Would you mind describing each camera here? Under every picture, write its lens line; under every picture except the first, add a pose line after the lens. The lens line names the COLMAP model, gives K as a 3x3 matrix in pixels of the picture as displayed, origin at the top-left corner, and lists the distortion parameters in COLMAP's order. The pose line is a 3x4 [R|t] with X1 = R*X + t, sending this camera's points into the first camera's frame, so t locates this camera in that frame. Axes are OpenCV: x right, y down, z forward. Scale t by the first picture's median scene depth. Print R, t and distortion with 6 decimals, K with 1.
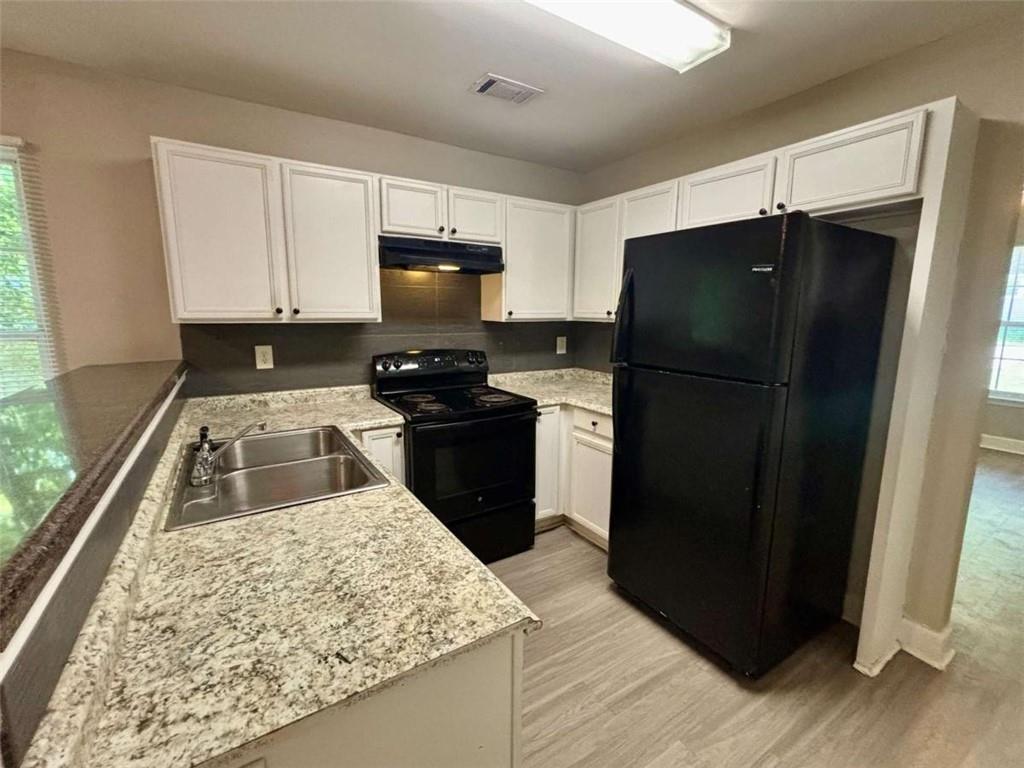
lens RADIAL K [[448.9, 0, 511.0], [0, 448.9, 384.8], [0, 0, 1]] dist [0.002262, 0.002904]
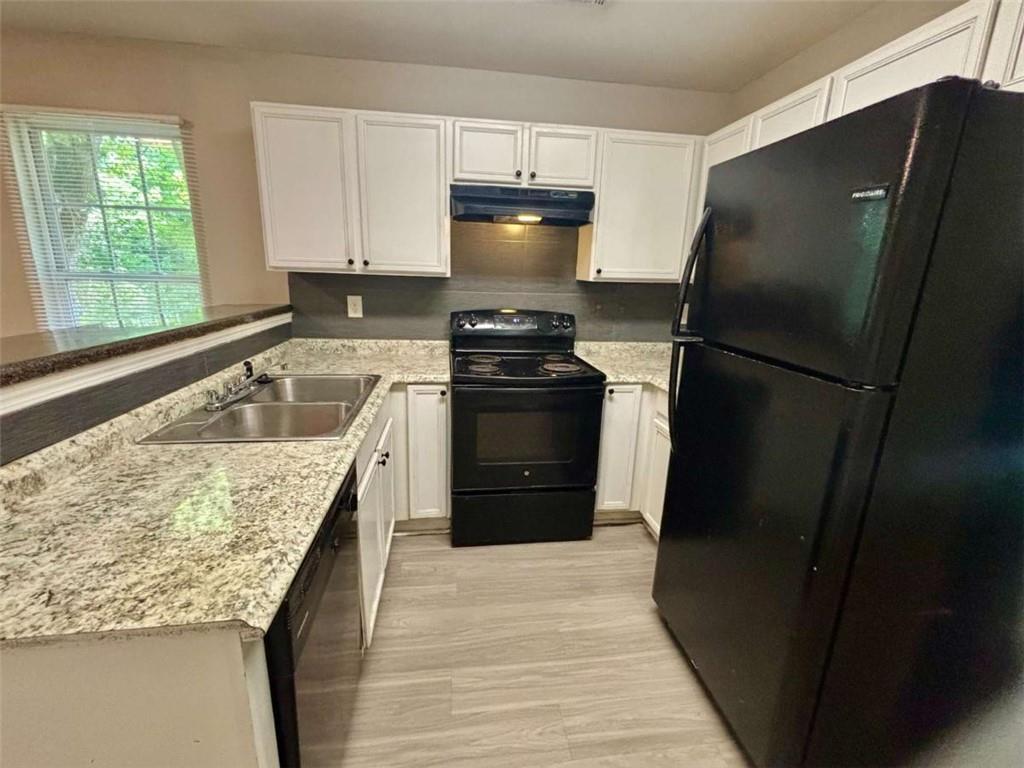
lens RADIAL K [[448.9, 0, 509.9], [0, 448.9, 384.9], [0, 0, 1]] dist [0.002262, 0.002904]
pose [[0.908553, 0.122645, -0.399361, 0.280874], [-0.092633, 0.991283, 0.093685, -0.011440], [0.407370, -0.048124, 0.911994, 0.173773]]
